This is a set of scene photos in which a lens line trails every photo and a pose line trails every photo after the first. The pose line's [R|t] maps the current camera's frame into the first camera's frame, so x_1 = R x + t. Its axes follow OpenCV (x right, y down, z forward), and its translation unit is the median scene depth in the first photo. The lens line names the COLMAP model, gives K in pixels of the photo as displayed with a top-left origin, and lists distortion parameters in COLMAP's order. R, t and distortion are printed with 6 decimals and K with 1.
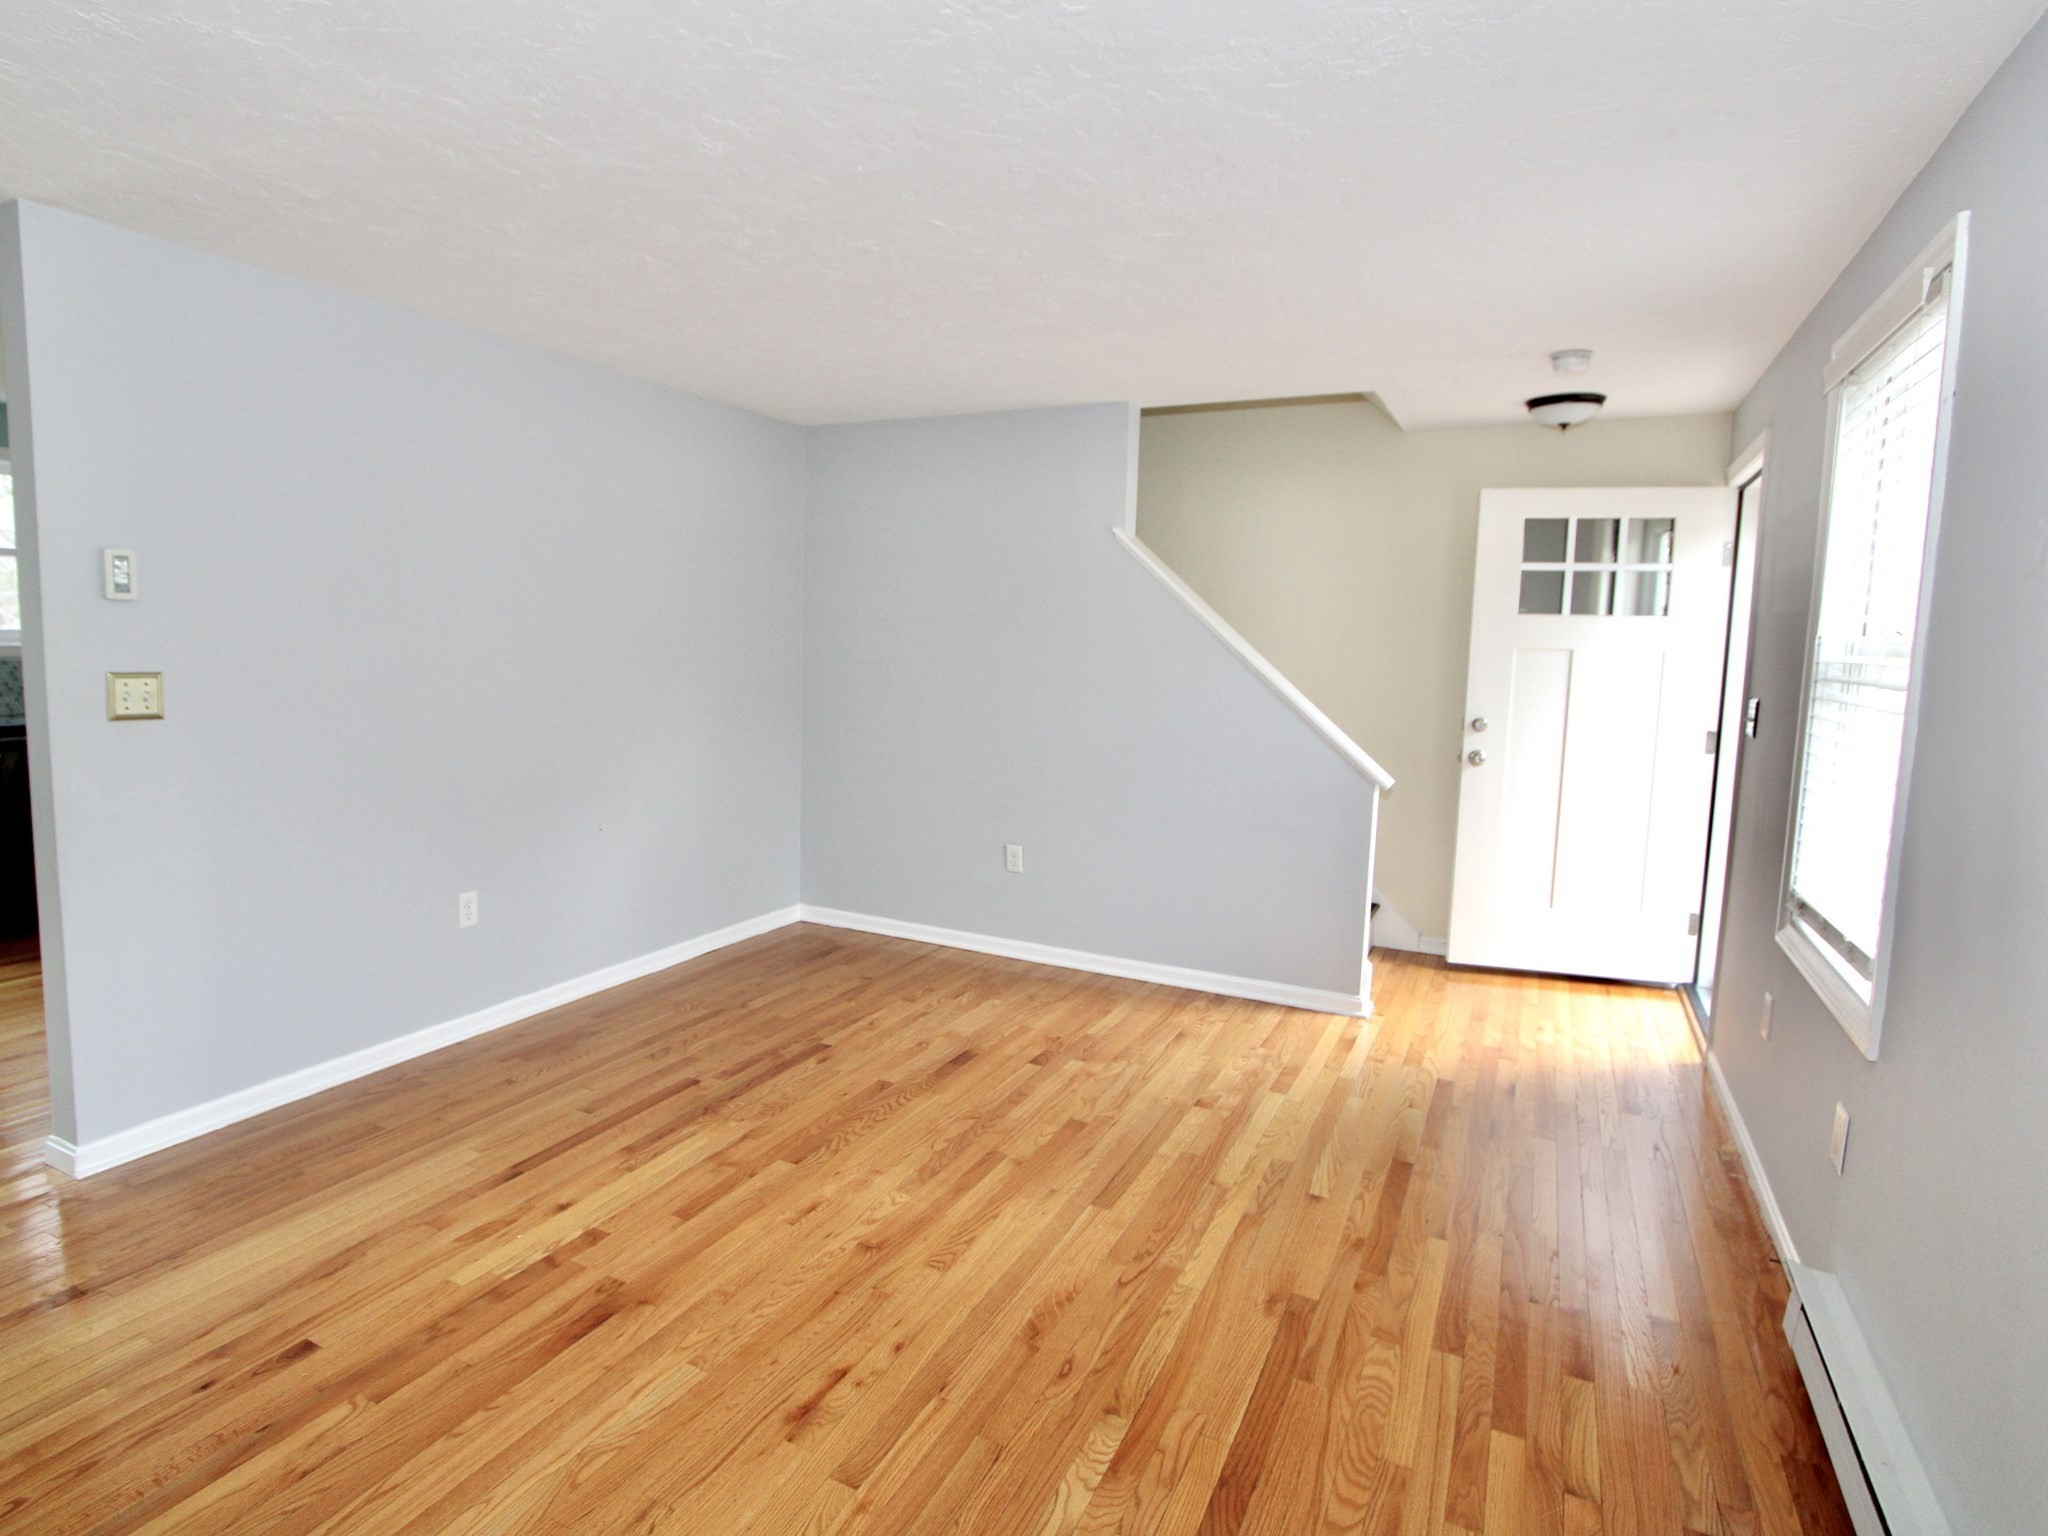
lens RADIAL K [[1064.1, 0, 932.1], [0, 1064.1, 762.3], [0, 0, 1]] dist [-0.020429, -0.000549]
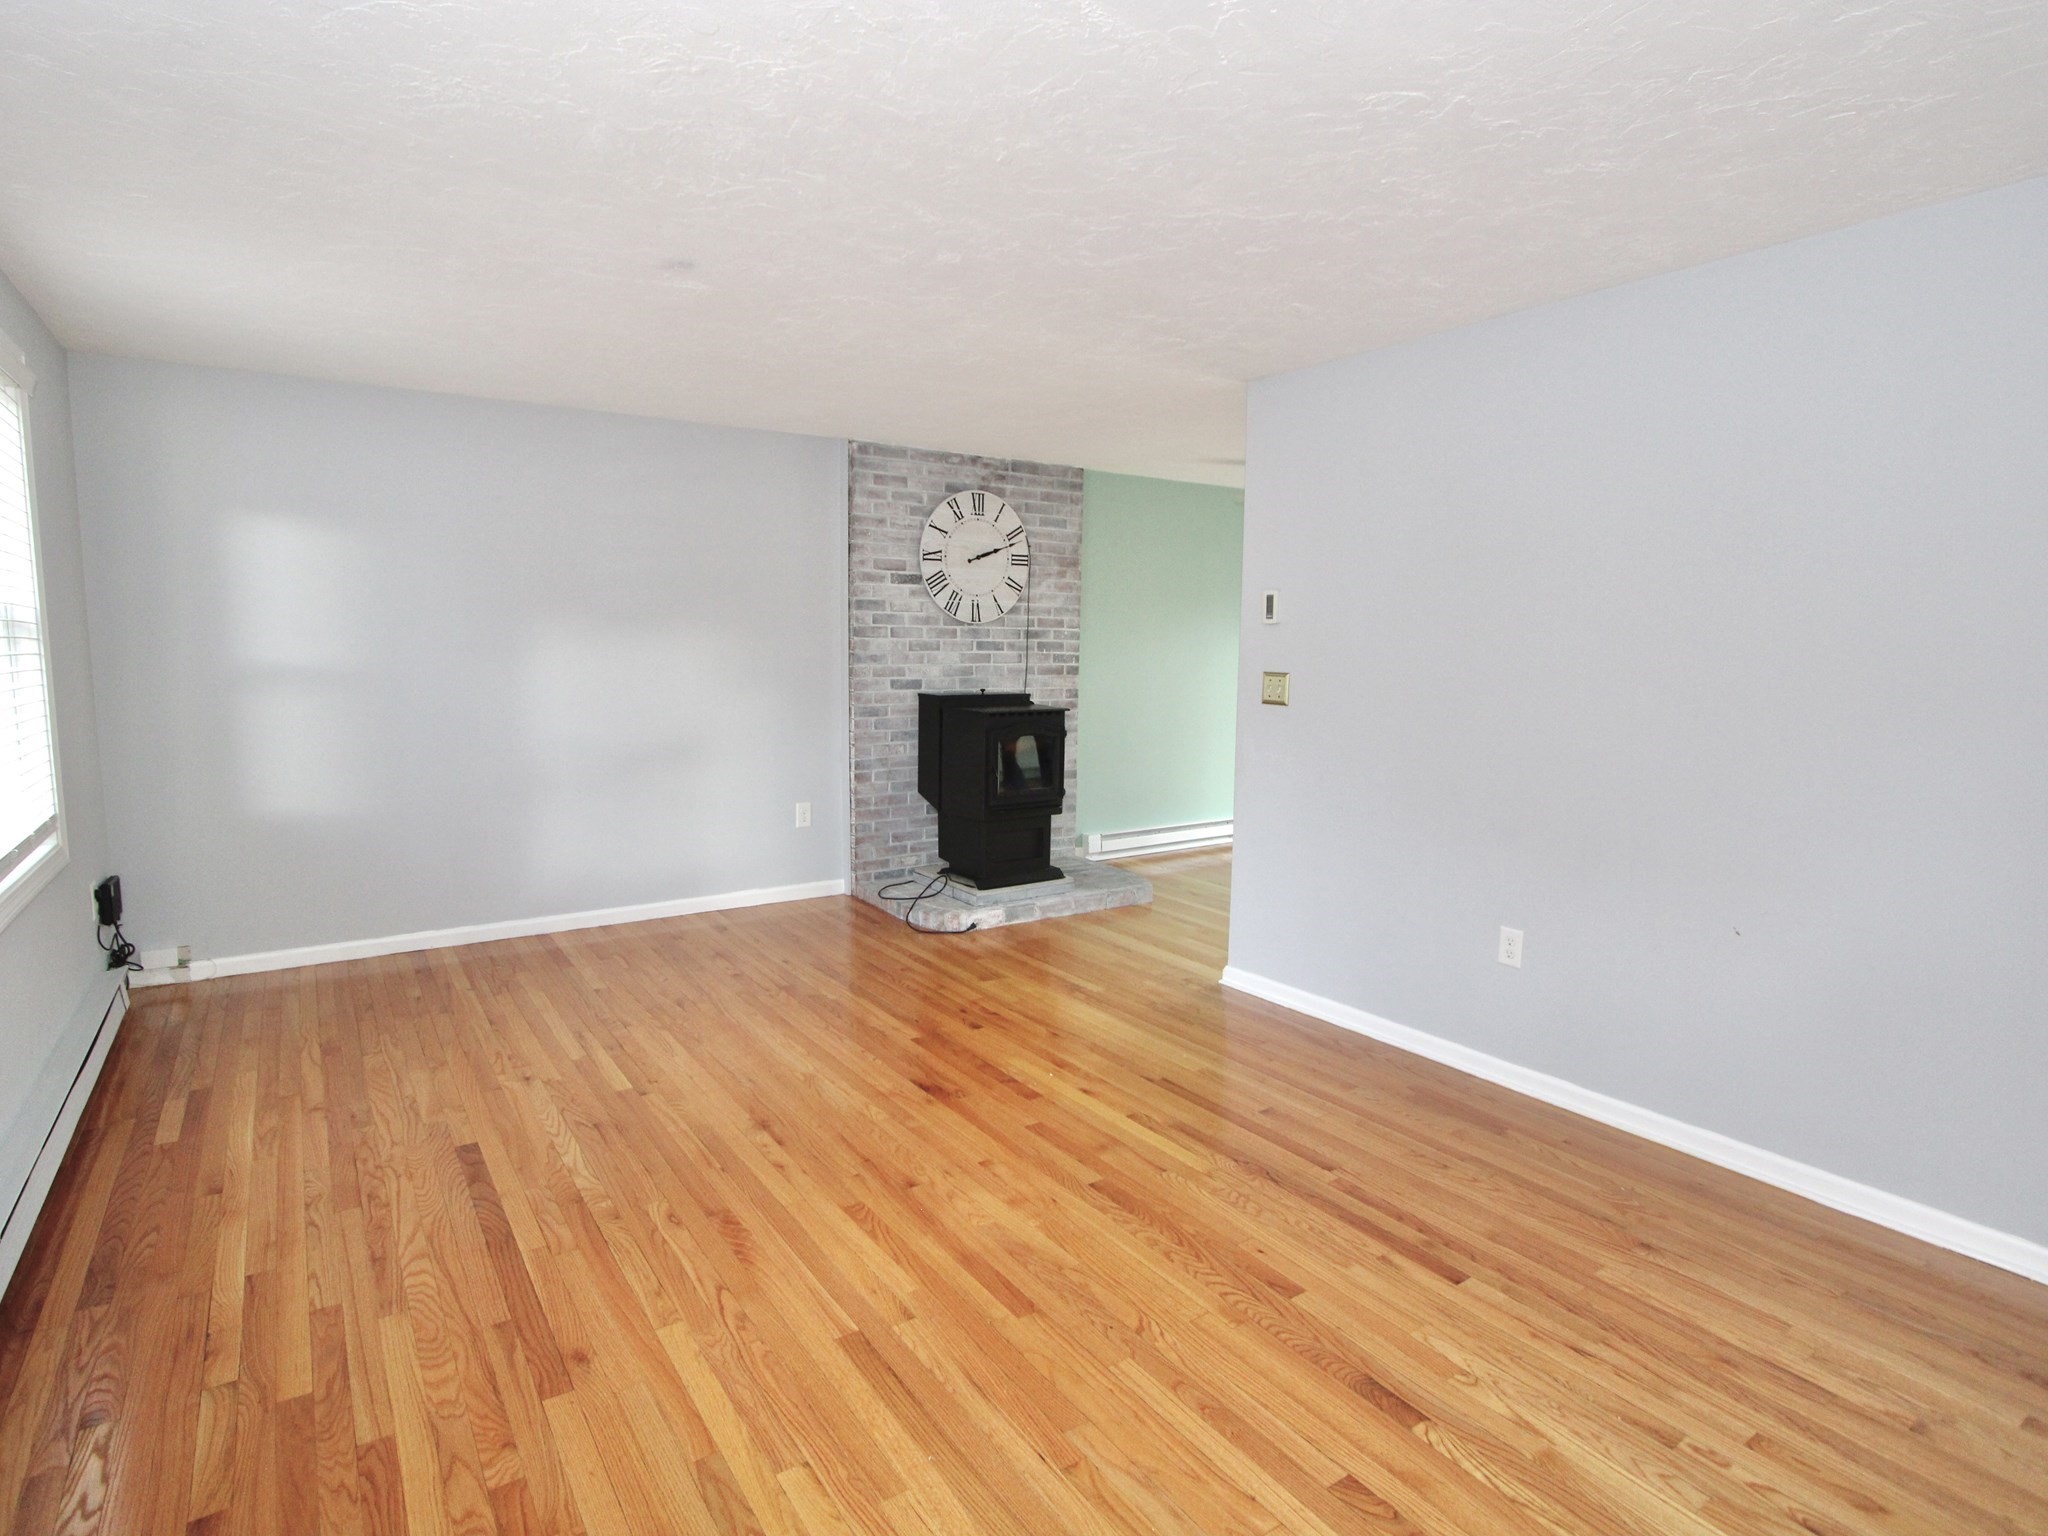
lens RADIAL K [[1057.2, 0, 1014.7], [0, 1057.2, 764.4], [0, 0, 1]] dist [-0.016655, -0.000131]
pose [[-0.432047, 0.075762, -0.898663, 0.866529], [-0.126296, 0.981563, 0.143471, -0.144699], [0.892964, 0.175484, -0.414513, 1.511142]]
